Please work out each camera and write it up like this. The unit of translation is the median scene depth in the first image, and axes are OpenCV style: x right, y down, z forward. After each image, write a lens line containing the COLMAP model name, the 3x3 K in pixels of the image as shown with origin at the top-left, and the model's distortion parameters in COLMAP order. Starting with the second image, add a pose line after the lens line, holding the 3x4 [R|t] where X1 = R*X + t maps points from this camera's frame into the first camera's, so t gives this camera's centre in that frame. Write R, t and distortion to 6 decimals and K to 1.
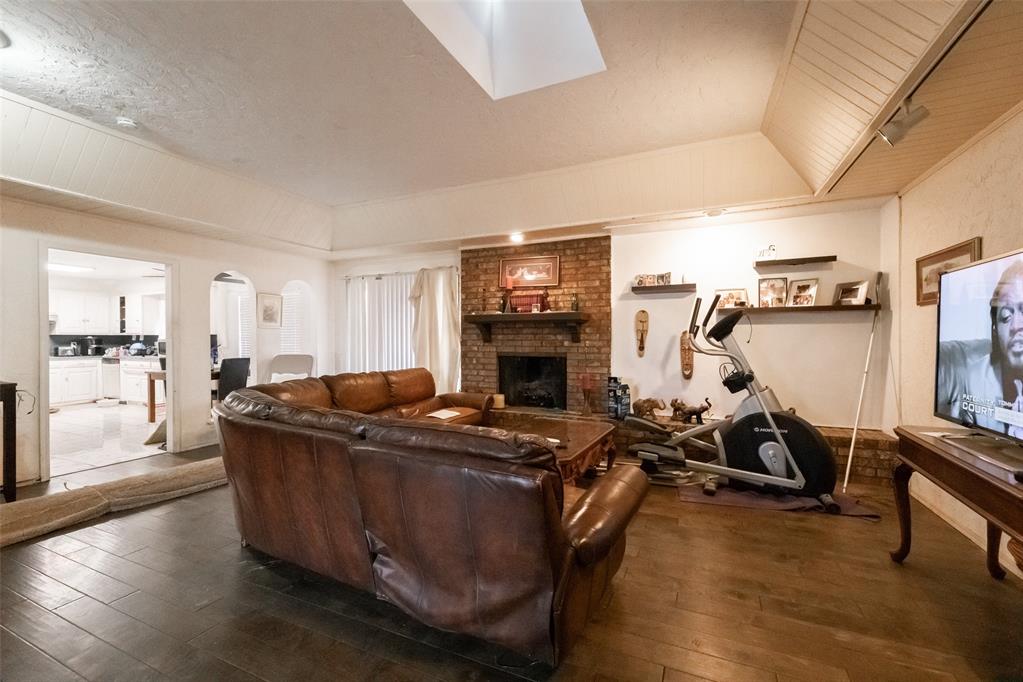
lens RADIAL K [[420.3, 0, 515.3], [0, 420.3, 342.0], [0, 0, 1]] dist [0.003525, 0.000419]
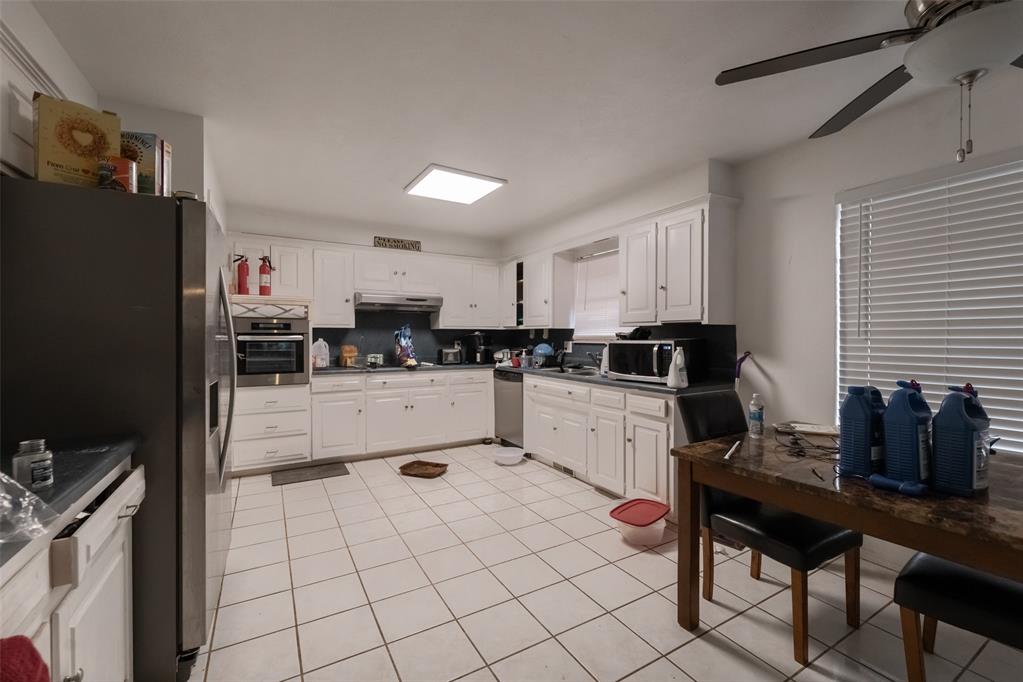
lens RADIAL K [[420.3, 0, 508.9], [0, 420.3, 339.0], [0, 0, 1]] dist [0.003525, 0.000419]
pose [[0.813791, -0.000112, -0.581158, -0.611565], [-0.002627, 0.999989, -0.003871, -0.001169], [0.581152, 0.004677, 0.813782, 0.526672]]
